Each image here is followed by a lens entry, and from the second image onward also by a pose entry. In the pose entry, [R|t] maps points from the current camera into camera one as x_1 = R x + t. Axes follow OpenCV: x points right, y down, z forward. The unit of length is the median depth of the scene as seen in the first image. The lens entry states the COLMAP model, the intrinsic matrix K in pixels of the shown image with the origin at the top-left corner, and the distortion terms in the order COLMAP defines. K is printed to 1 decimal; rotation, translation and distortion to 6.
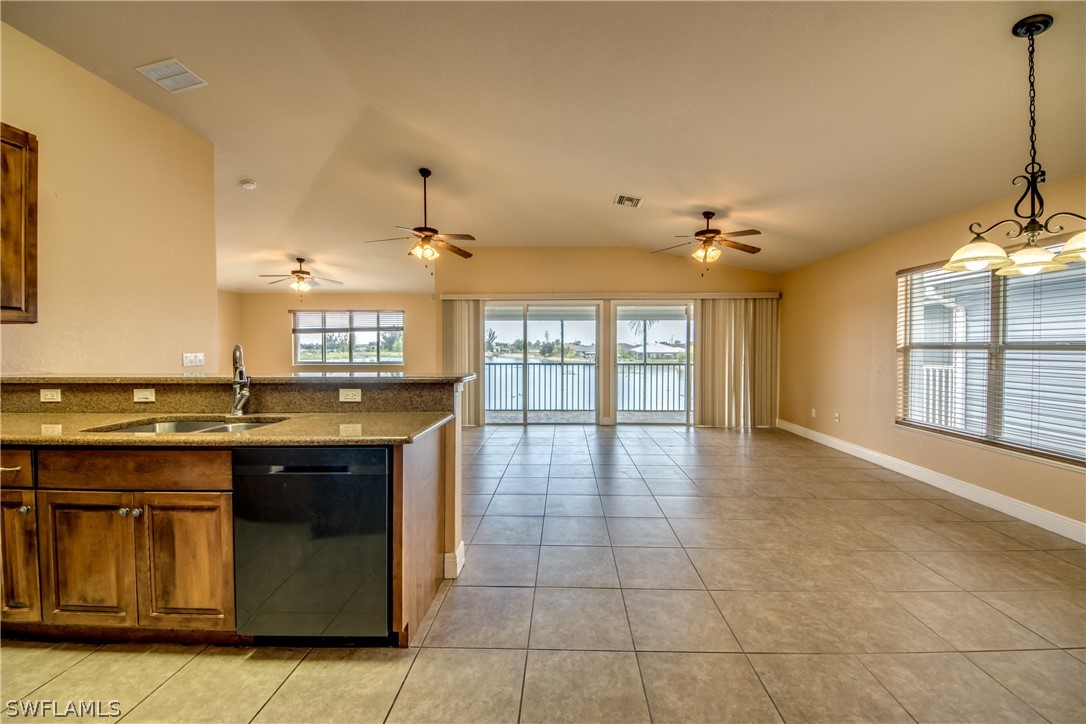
lens RADIAL K [[421.5, 0, 560.9], [0, 421.5, 355.9], [0, 0, 1]] dist [0.020375, -0.013730]
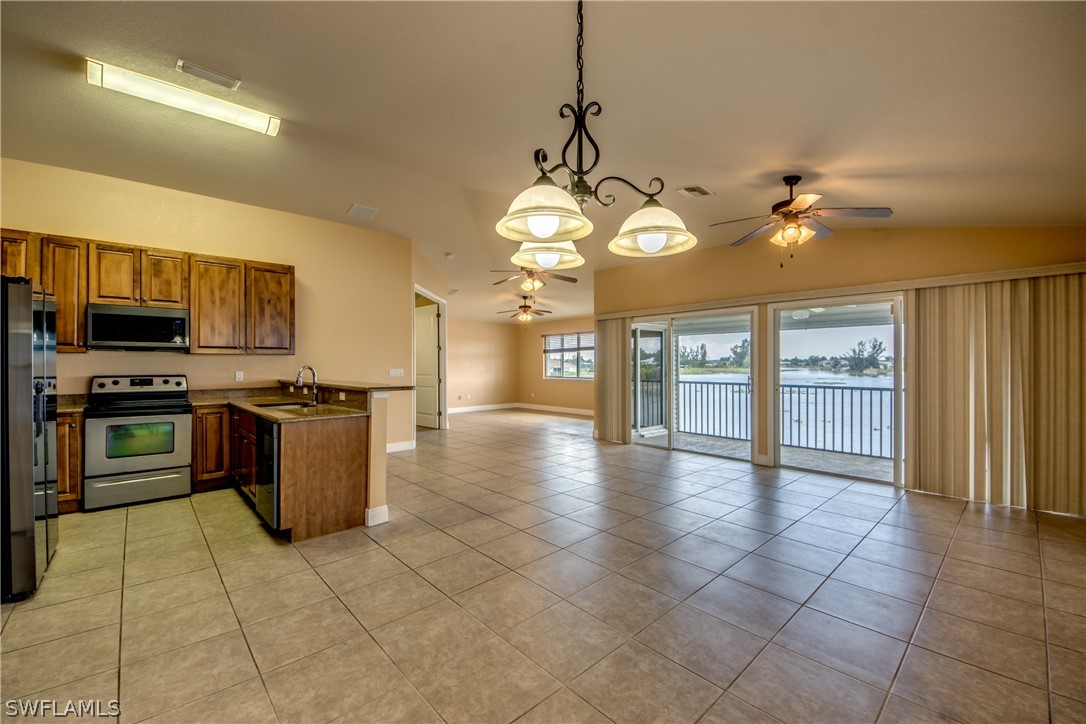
lens RADIAL K [[448.8, 0, 536.7], [0, 448.8, 361.4], [0, 0, 1]] dist [0.003584, -0.004248]
pose [[0.680366, -0.004784, -0.732857, 0.483756], [-0.012825, 0.999748, -0.018433, -0.007198], [0.732760, 0.021940, 0.680133, 0.141400]]
